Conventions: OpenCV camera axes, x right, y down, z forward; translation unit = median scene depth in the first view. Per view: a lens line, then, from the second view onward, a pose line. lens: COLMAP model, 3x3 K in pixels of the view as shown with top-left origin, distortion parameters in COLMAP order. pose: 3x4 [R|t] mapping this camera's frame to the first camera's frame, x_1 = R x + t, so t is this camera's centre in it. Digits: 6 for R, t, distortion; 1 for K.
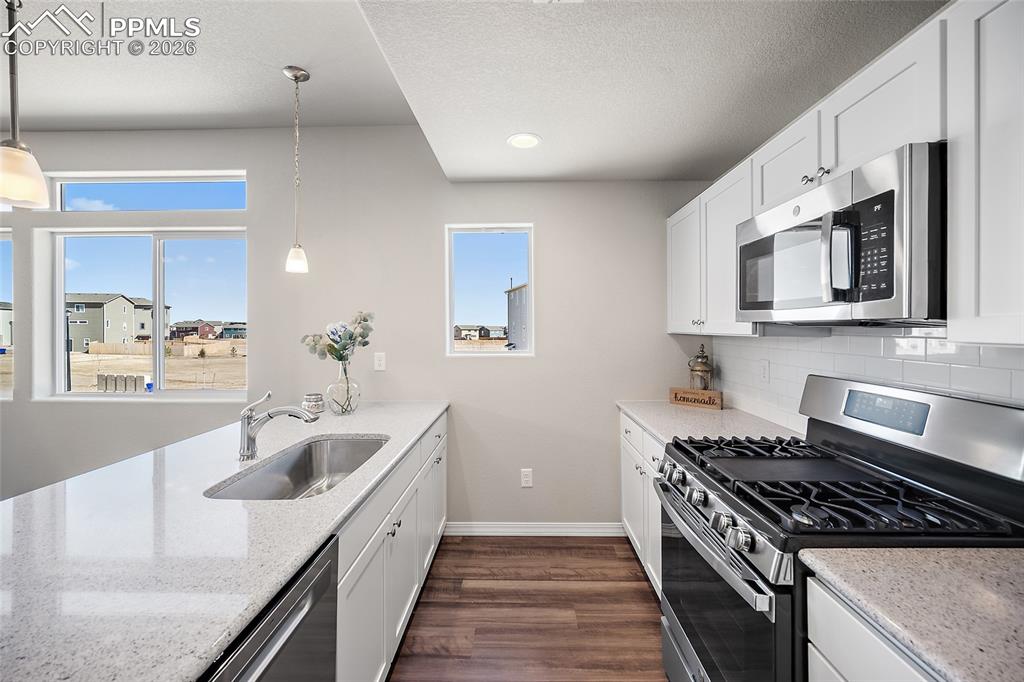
lens RADIAL K [[413.1, 0, 504.1], [0, 413.1, 323.8], [0, 0, 1]] dist [-0.003252, 0.000781]
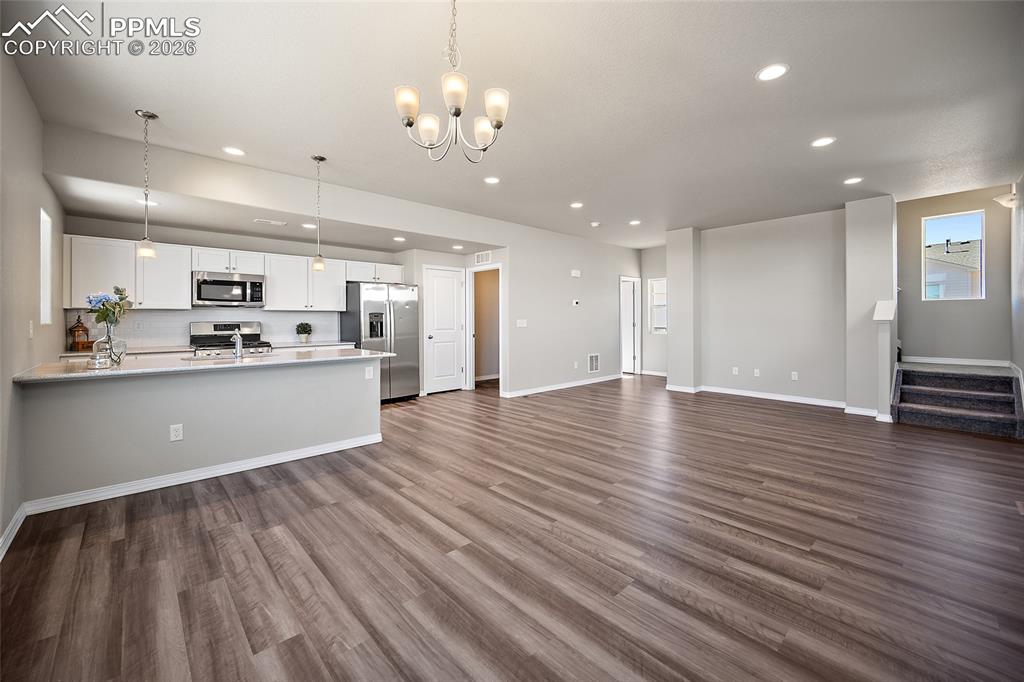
lens RADIAL K [[413.1, 0, 513.3], [0, 413.1, 317.7], [0, 0, 1]] dist [-0.003252, 0.000781]
pose [[-0.712284, 0.006209, 0.701864, -3.951657], [-0.002795, 0.999928, -0.011682, 0.152595], [-0.701886, -0.010282, -0.712215, 1.889668]]
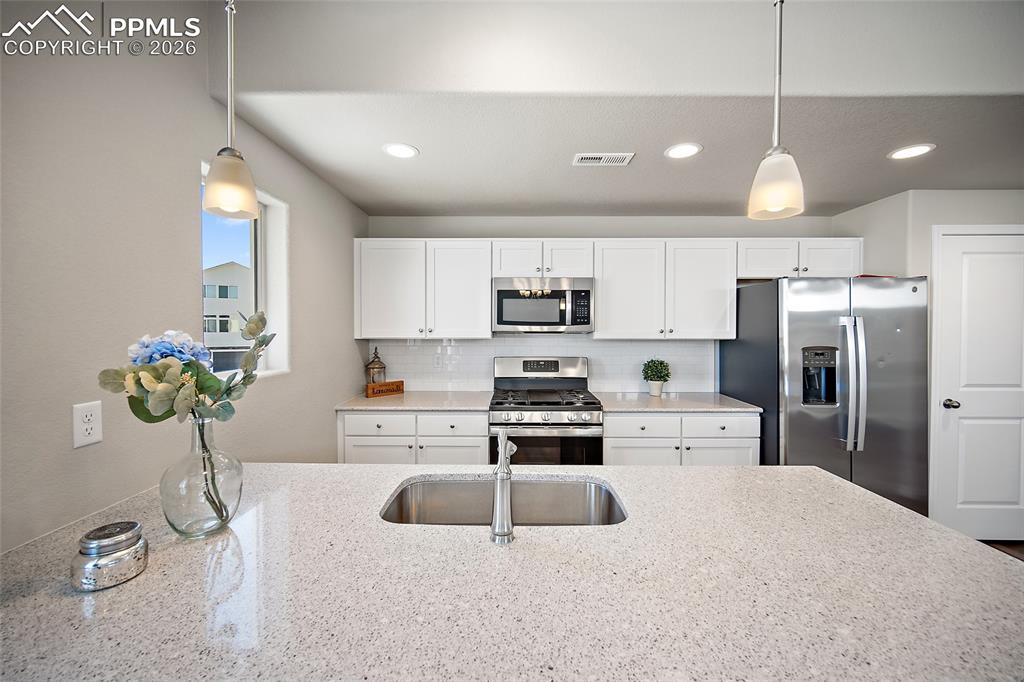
lens RADIAL K [[413.1, 0, 514.4], [0, 413.1, 329.6], [0, 0, 1]] dist [-0.003252, 0.000781]
pose [[-0.048809, -0.004497, 0.998798, -1.596528], [-0.009588, 0.999946, 0.004033, -0.022857], [-0.998762, -0.009380, -0.048849, 1.259232]]
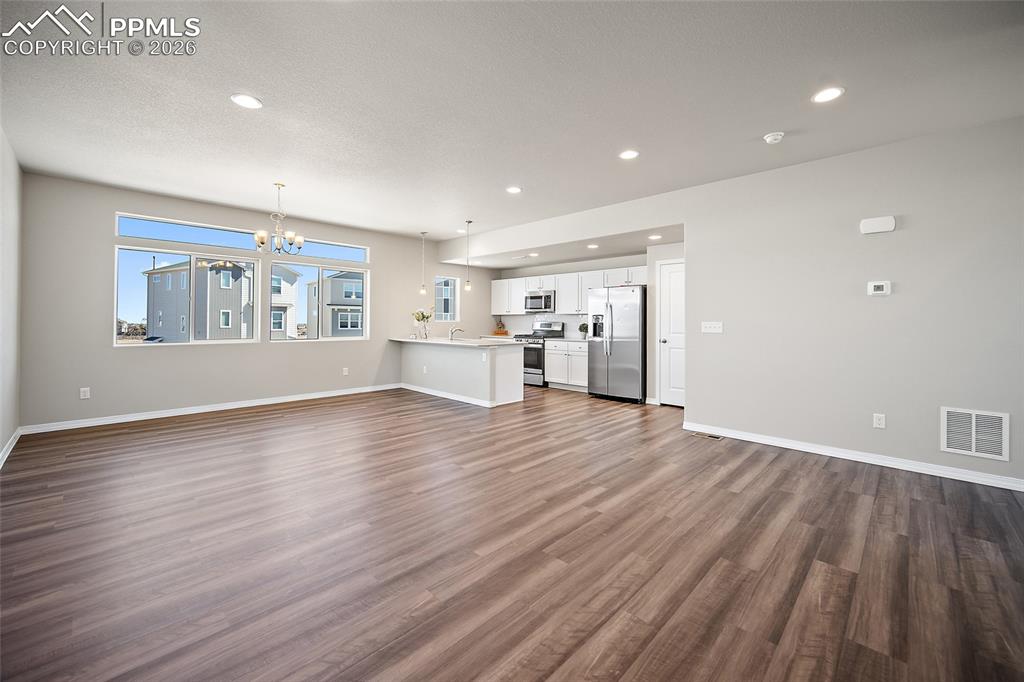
lens RADIAL K [[413.1, 0, 504.5], [0, 413.1, 322.8], [0, 0, 1]] dist [-0.003252, 0.000781]
pose [[0.680988, 0.000692, 0.732294, -4.168099], [-0.012409, 0.999867, 0.010594, 0.106249], [-0.732189, -0.016301, 0.680906, -2.865851]]
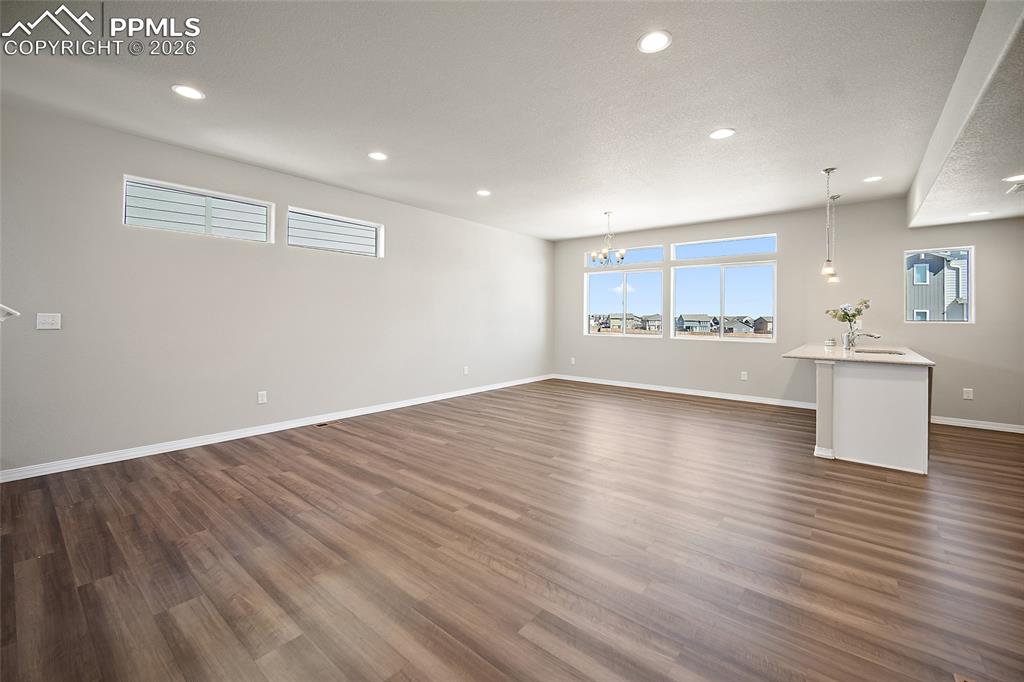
lens RADIAL K [[413.1, 0, 513.6], [0, 413.1, 317.5], [0, 0, 1]] dist [-0.003252, 0.000781]
pose [[0.797875, 0.008287, -0.602766, -0.915005], [-0.003850, 0.999955, 0.008652, 0.097938], [0.602810, -0.004583, 0.797871, -3.264211]]
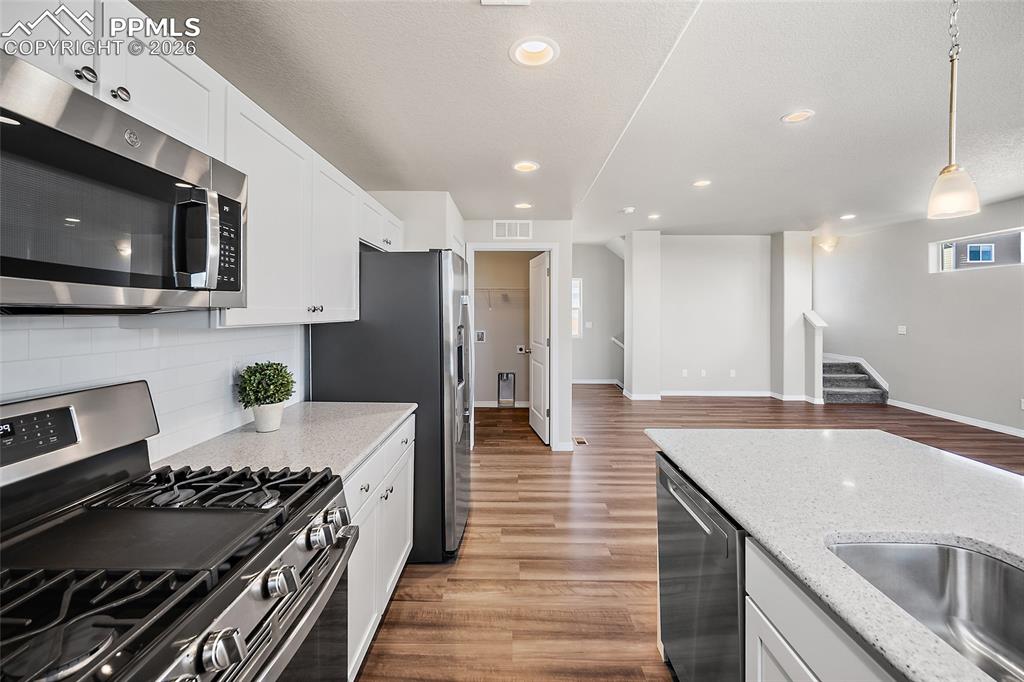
lens RADIAL K [[413.1, 0, 514.2], [0, 413.1, 309.5], [0, 0, 1]] dist [-0.003252, 0.000781]
pose [[-0.999407, -0.005155, -0.034036, 0.109992], [-0.004676, 0.999889, -0.014142, 0.006155], [0.034105, -0.013974, -0.999321, 1.640068]]
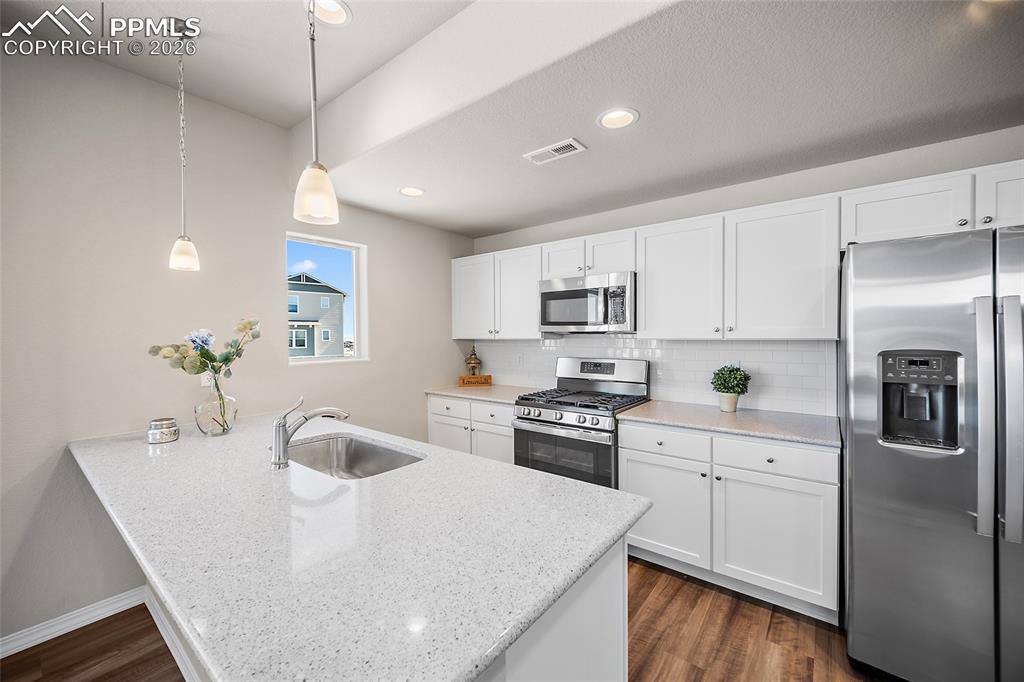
lens RADIAL K [[413.1, 0, 515.5], [0, 413.1, 338.6], [0, 0, 1]] dist [-0.003252, 0.000781]
pose [[0.584082, -0.010309, 0.811629, -1.345408], [-0.000728, 0.999912, 0.013225, 0.004010], [-0.811695, -0.008316, 0.584023, -0.042964]]
